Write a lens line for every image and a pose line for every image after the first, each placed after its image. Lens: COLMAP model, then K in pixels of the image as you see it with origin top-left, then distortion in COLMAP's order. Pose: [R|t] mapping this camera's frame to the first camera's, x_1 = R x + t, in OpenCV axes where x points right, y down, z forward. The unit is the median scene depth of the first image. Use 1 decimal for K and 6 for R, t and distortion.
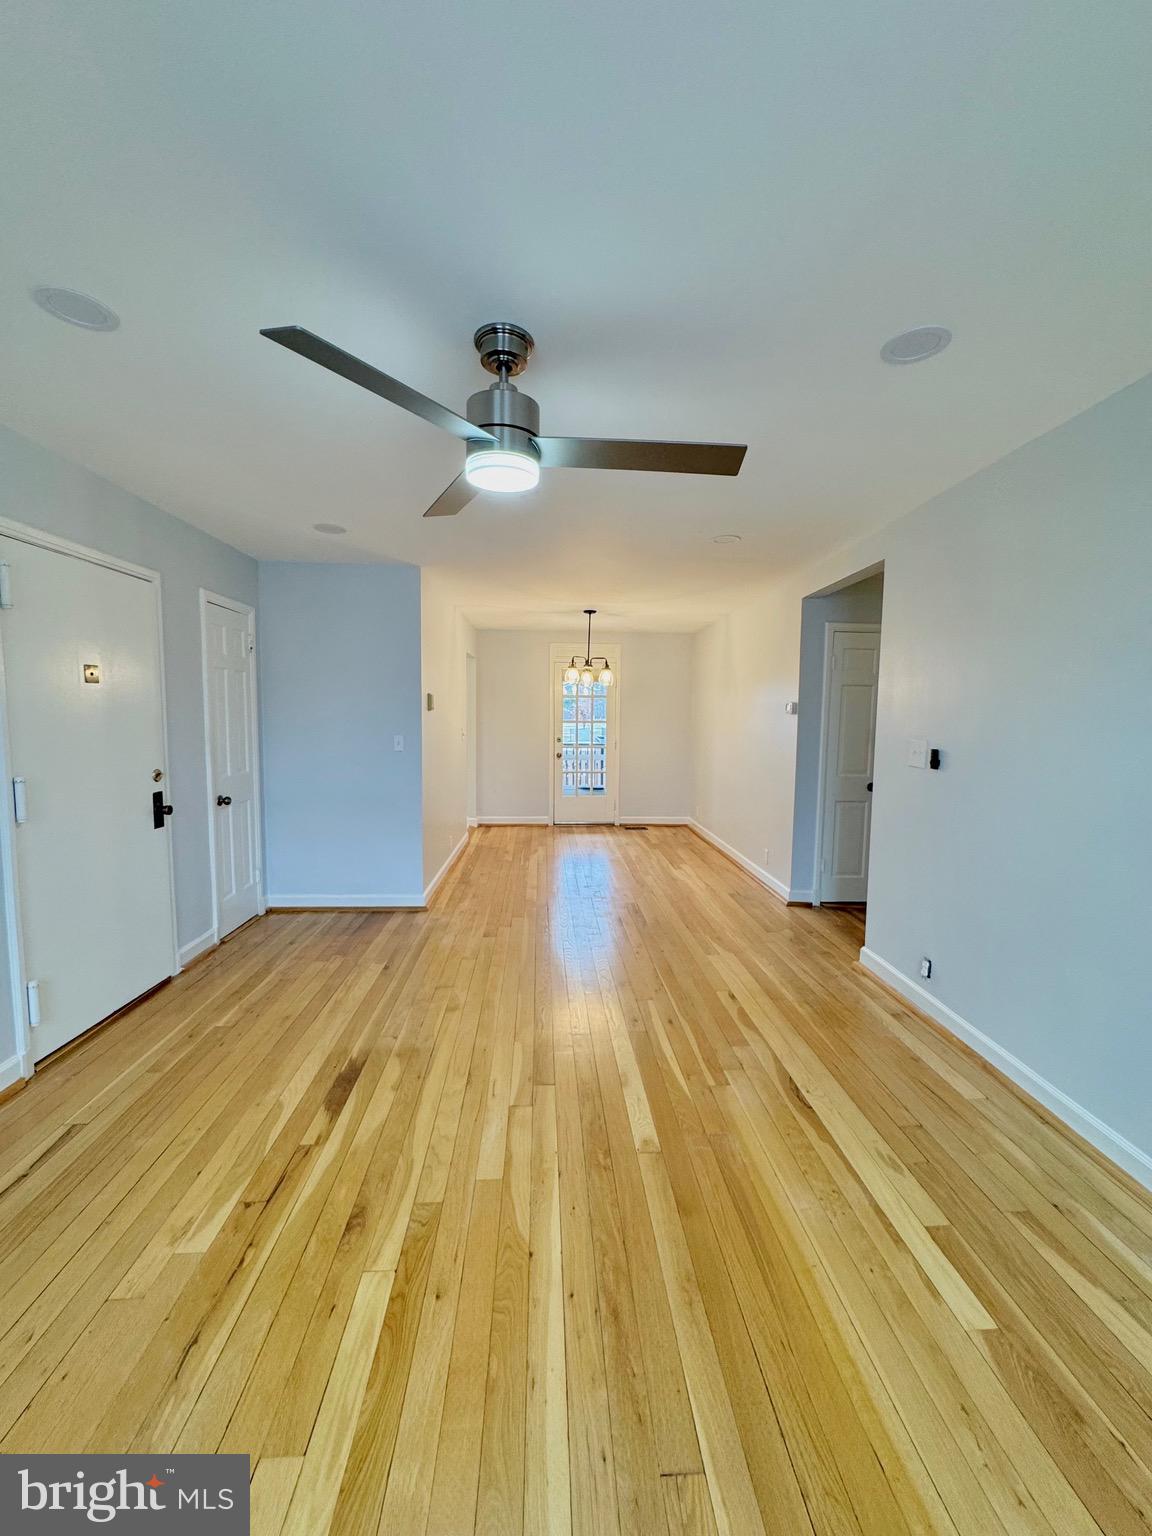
lens RADIAL K [[610.7, 0, 570.9], [0, 610.7, 767.1], [0, 0, 1]] dist [-0.002124, 0.000264]
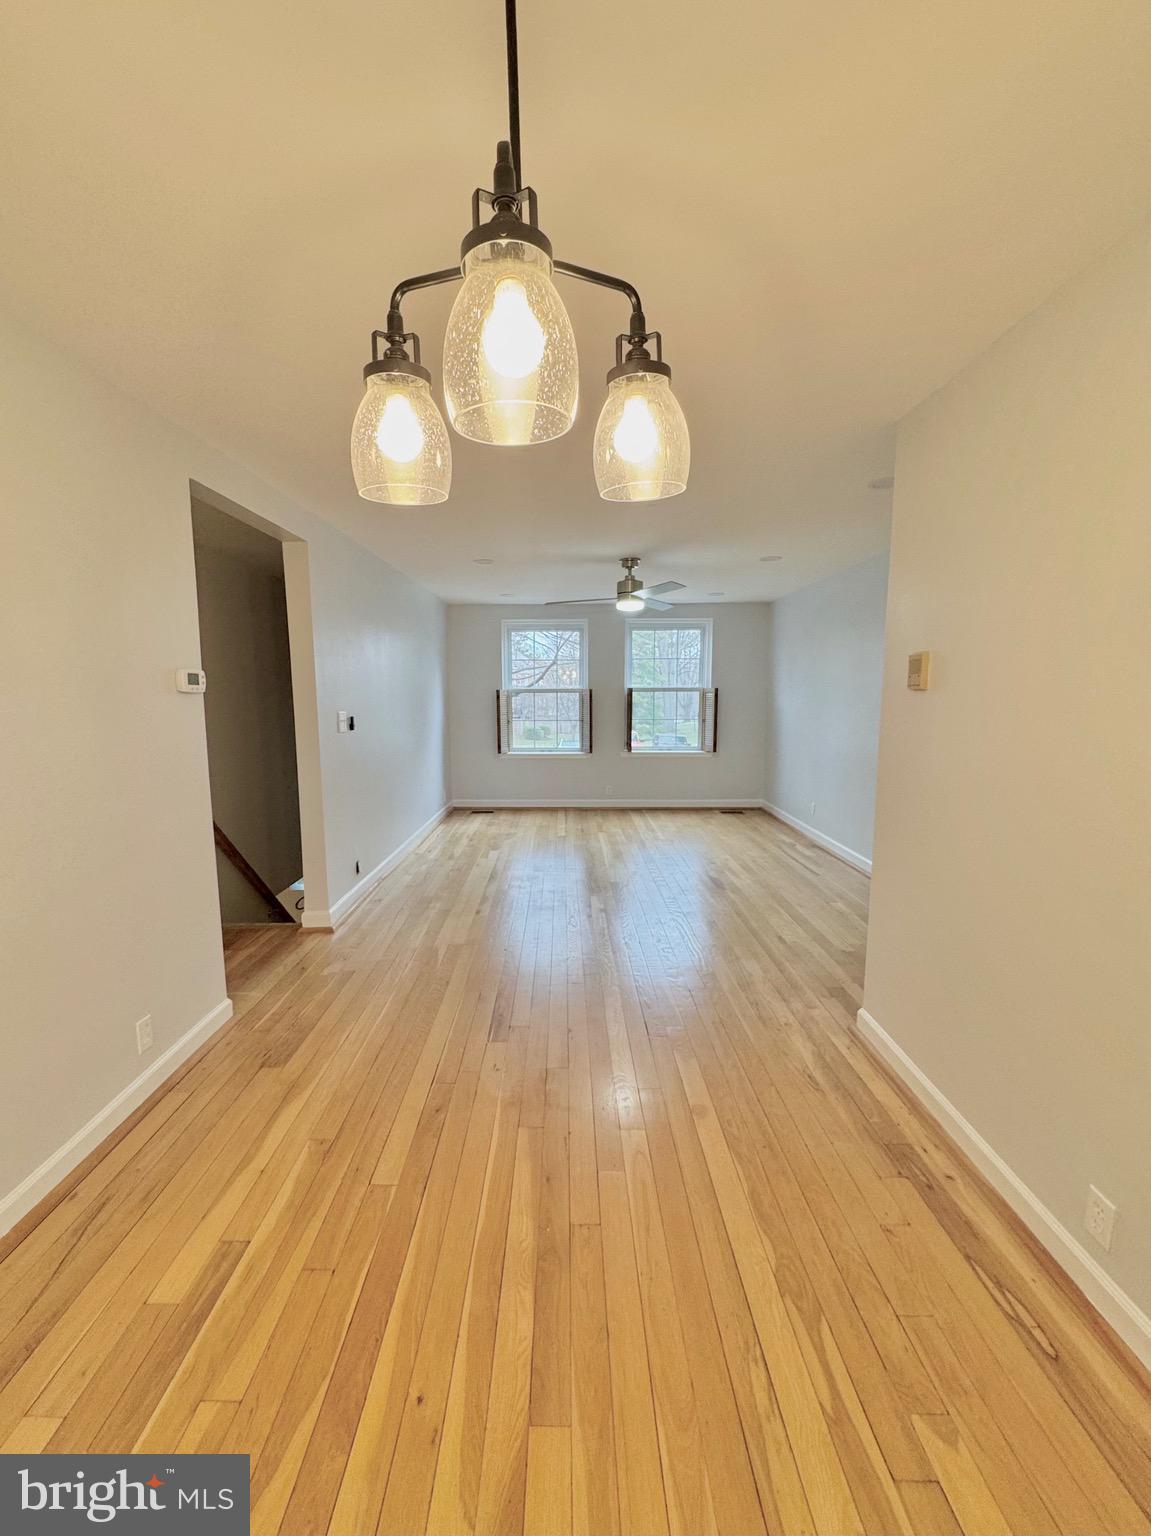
lens RADIAL K [[630.7, 0, 569.5], [0, 630.7, 767.8], [0, 0, 1]] dist [0.000248, 0.000612]
pose [[-0.999105, -0.009251, 0.041271, 0.019064], [-0.000691, 0.979223, 0.202787, -0.202805], [-0.042289, 0.202577, -0.978353, 2.329244]]
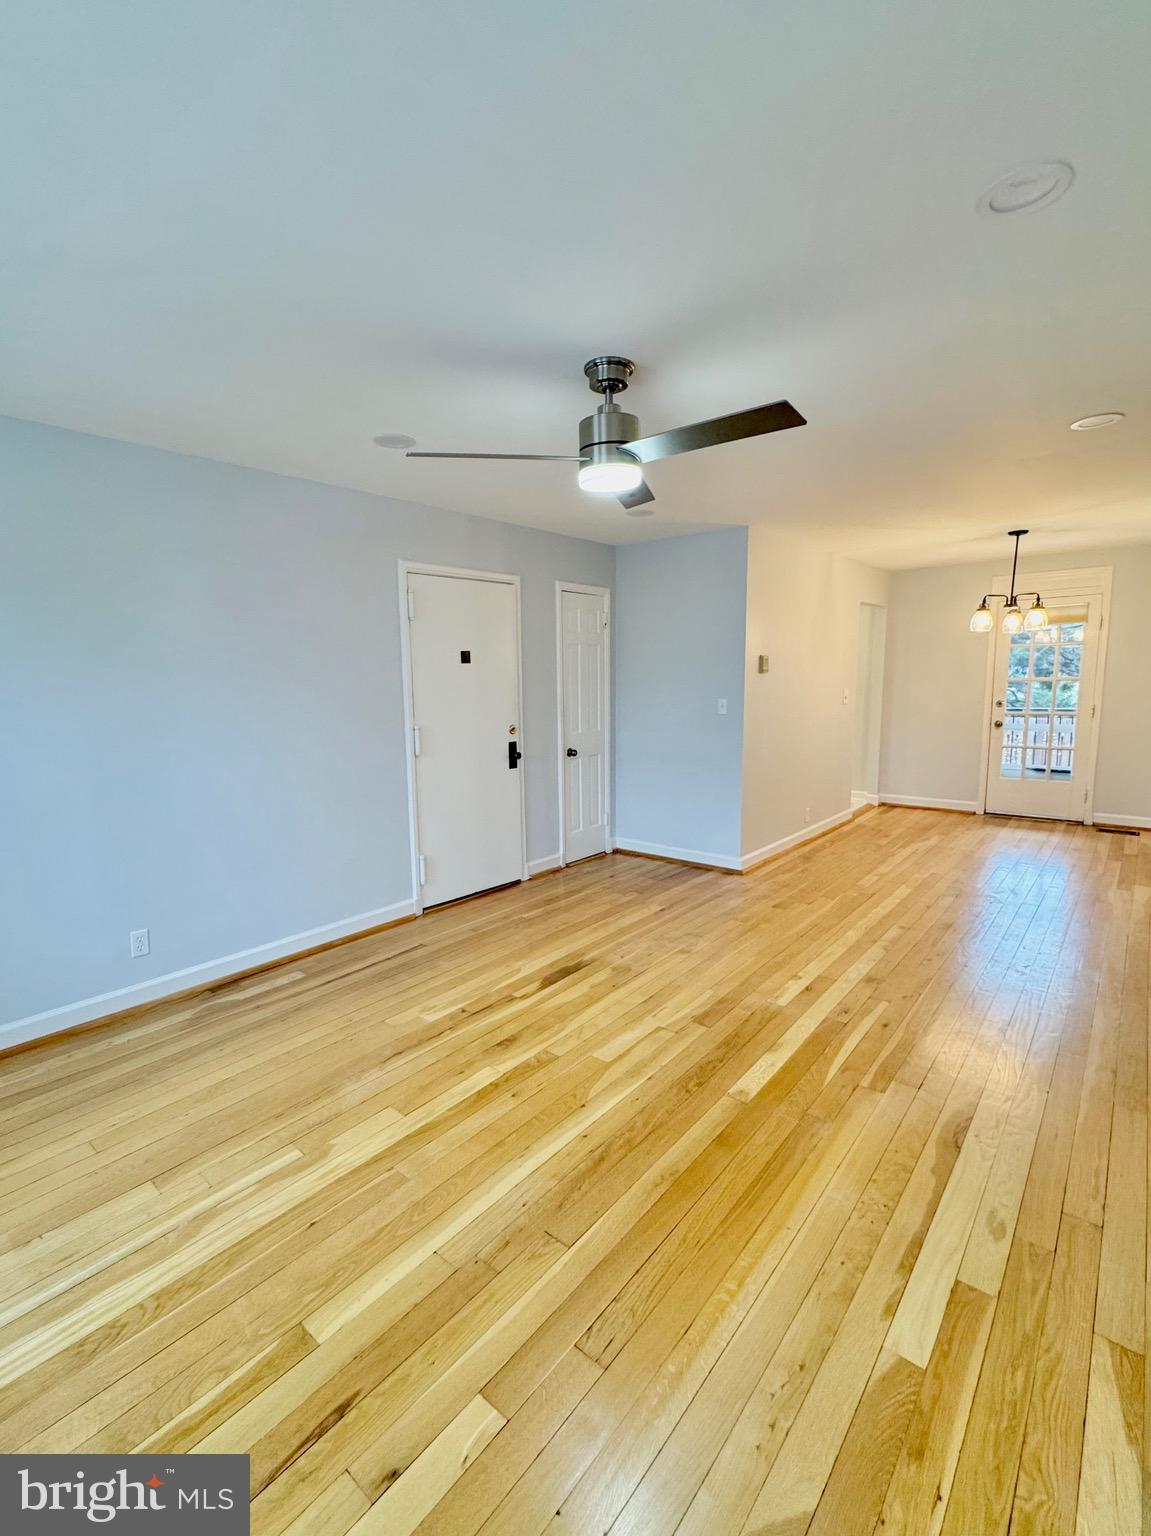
lens RADIAL K [[687.0, 0, 541.9], [0, 687.0, 768.4], [0, 0, 1]] dist [-0.000830, 0.000439]
pose [[0.712882, 0.067311, -0.698046, 0.454725], [-0.032744, 0.997492, 0.062746, 0.002247], [0.700519, -0.021874, 0.713298, -0.040530]]
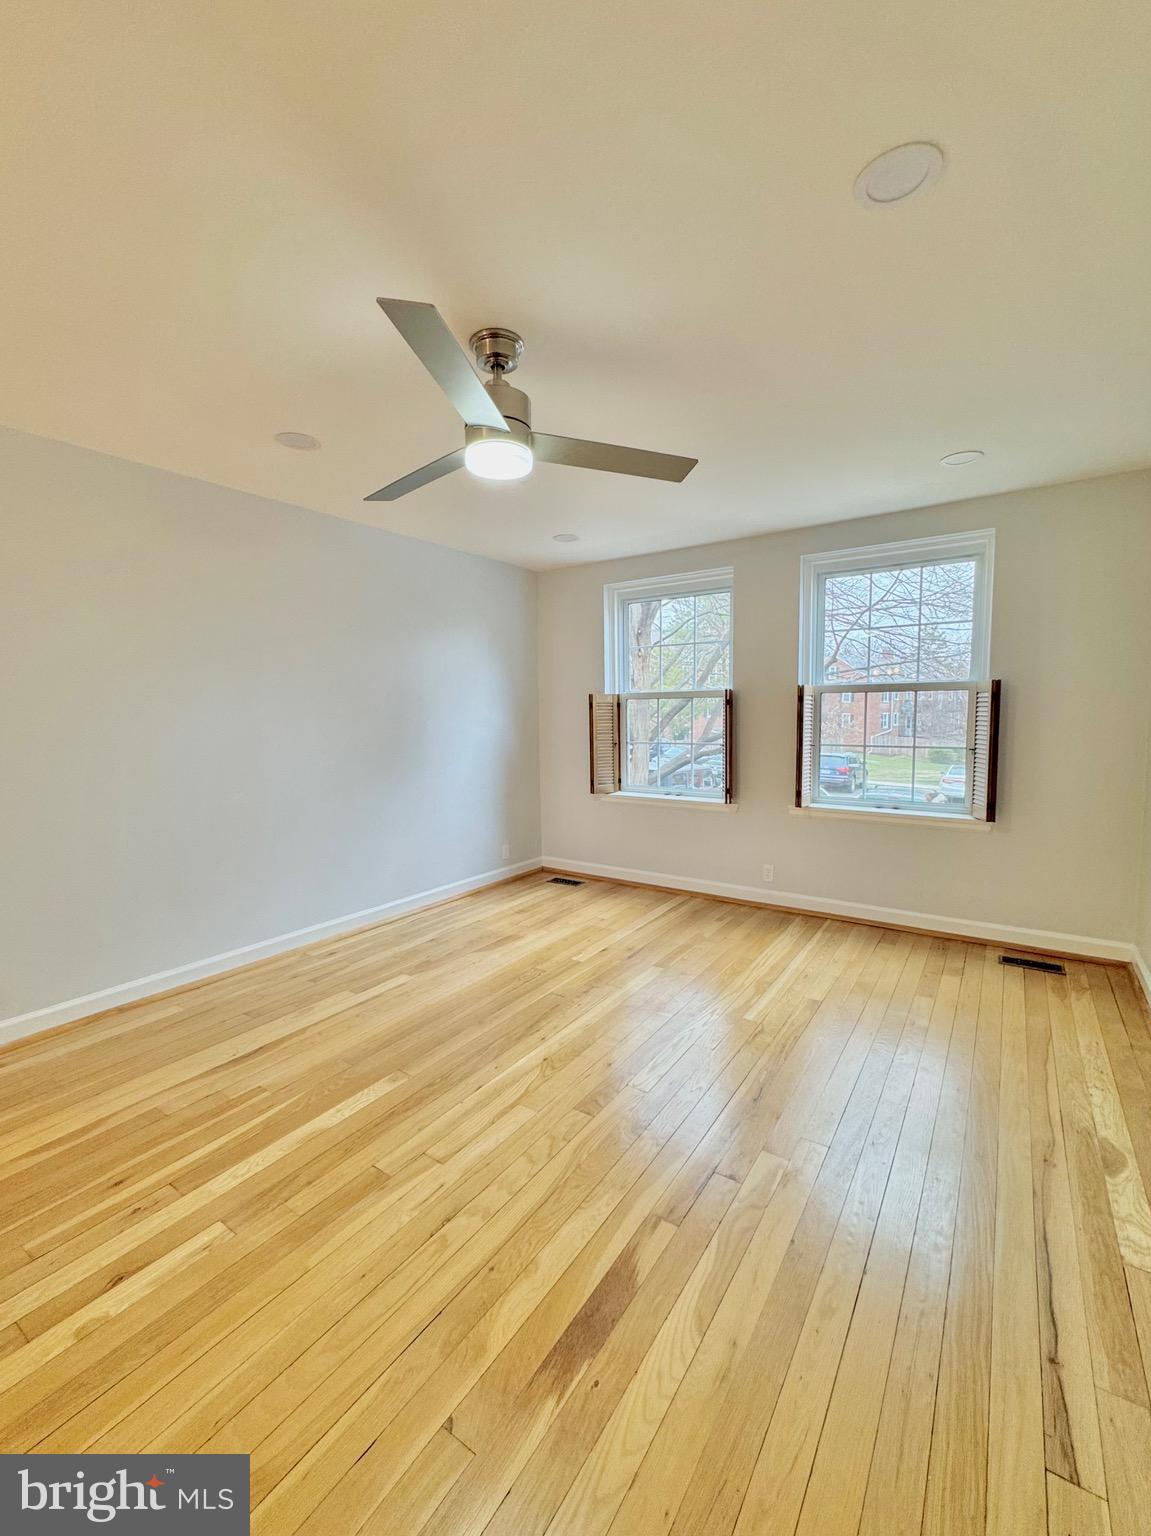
lens RADIAL K [[631.1, 0, 590.7], [0, 631.1, 763.9], [0, 0, 1]] dist [-0.000605, 0.000102]
pose [[-0.808946, -0.047330, 0.585975, -0.547363], [0.054402, 0.986450, 0.154779, -0.067703], [-0.585361, 0.157086, -0.795410, 1.105124]]
